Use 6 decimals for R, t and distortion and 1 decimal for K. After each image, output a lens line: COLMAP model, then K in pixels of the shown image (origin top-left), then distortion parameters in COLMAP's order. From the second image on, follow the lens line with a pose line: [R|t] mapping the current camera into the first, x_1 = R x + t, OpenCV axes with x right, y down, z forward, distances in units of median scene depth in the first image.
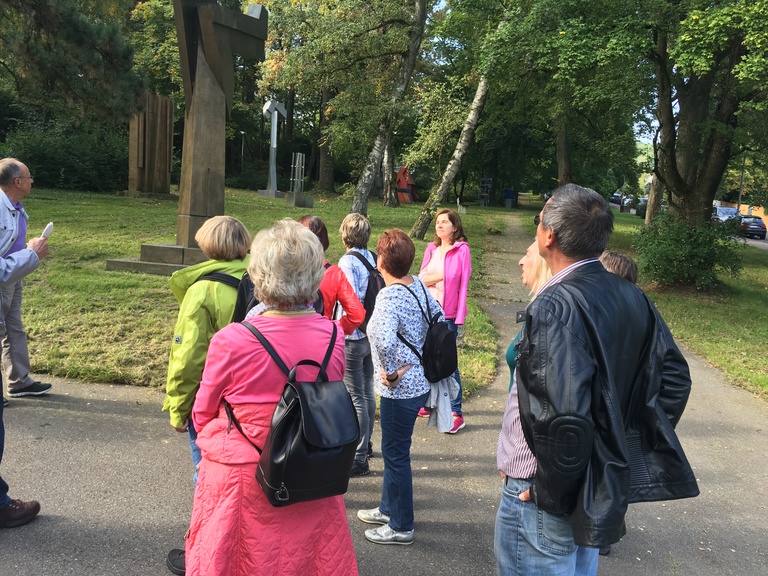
lens RADIAL K [[668.5, 0, 384.0], [0, 668.5, 288.0], [0, 0, 1]] dist [0.057340, 0.000615]
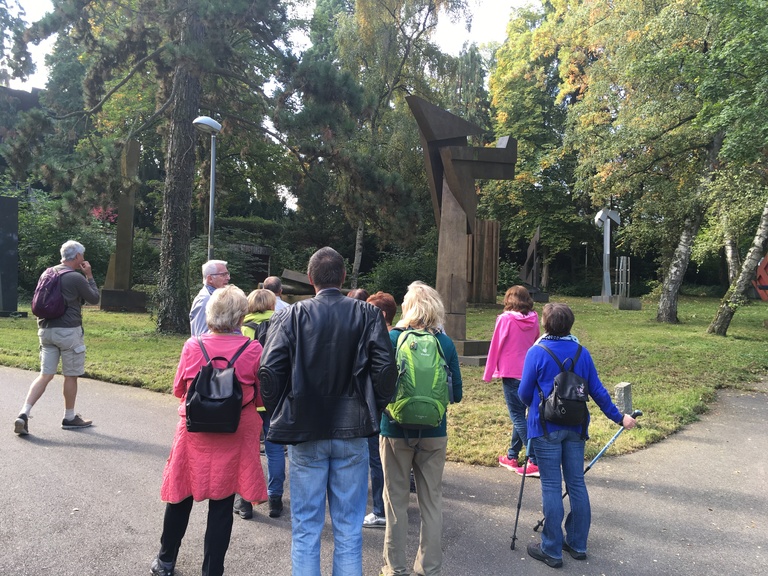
lens RADIAL K [[668.5, 0, 384.0], [0, 668.5, 288.0], [0, 0, 1]] dist [0.057340, 0.000615]
pose [[0.850047, -0.067401, -0.522376, 0.127952], [-0.021068, 0.986634, -0.161587, 0.021054], [0.526285, 0.148362, 0.837265, -0.032239]]
